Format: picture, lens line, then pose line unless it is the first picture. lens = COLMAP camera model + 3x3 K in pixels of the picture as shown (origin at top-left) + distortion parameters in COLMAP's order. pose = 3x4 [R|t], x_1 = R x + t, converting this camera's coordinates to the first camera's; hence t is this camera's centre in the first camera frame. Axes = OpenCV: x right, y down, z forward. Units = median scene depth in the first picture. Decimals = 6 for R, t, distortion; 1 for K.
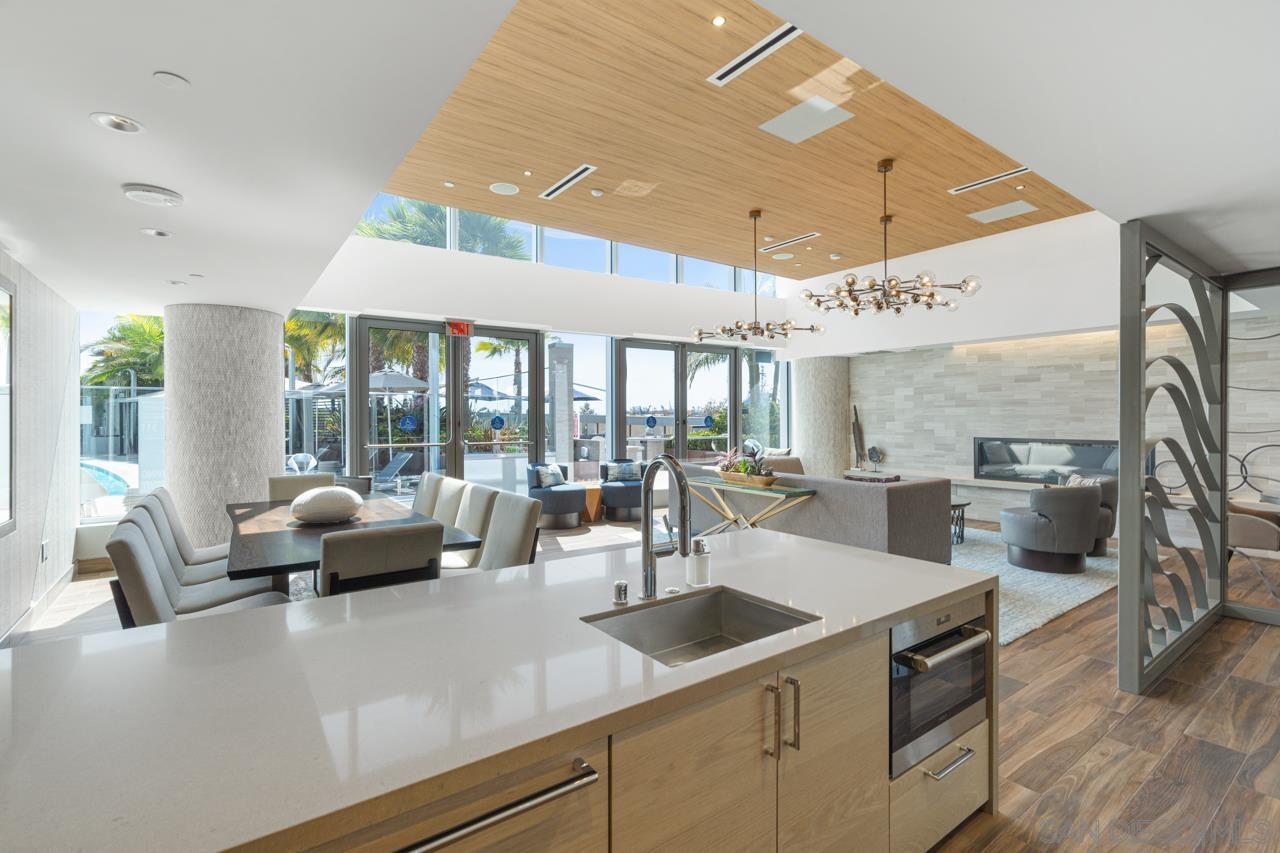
lens RADIAL K [[584.3, 0, 640.6], [0, 584.3, 419.9], [0, 0, 1]] dist [-0.010548, -0.000192]
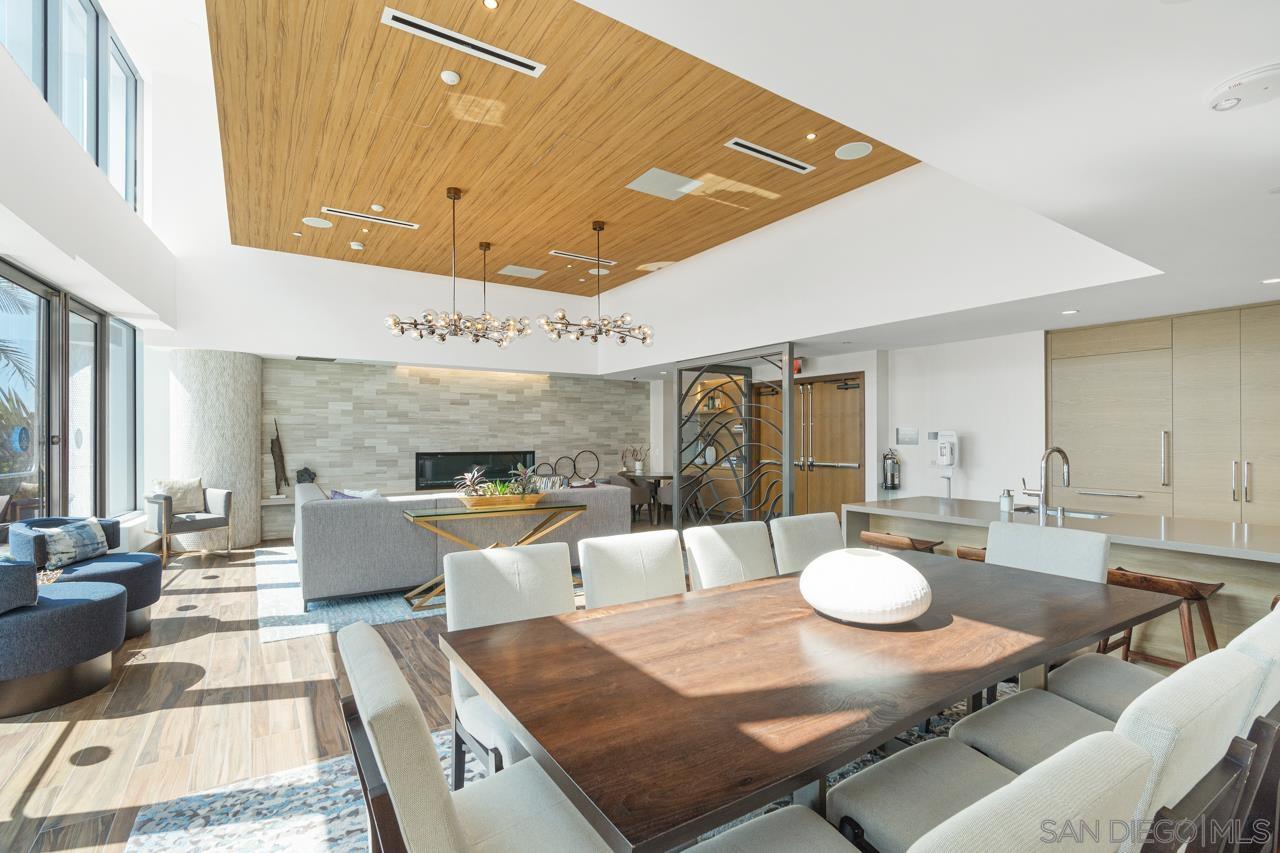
lens RADIAL K [[584.3, 0, 643.9], [0, 584.3, 430.6], [0, 0, 1]] dist [-0.010548, -0.000192]
pose [[0.038203, 0.020302, 0.999064, -0.480215], [0.007070, 0.999763, -0.020587, 0.014162], [-0.999245, 0.007850, 0.038051, 0.515447]]
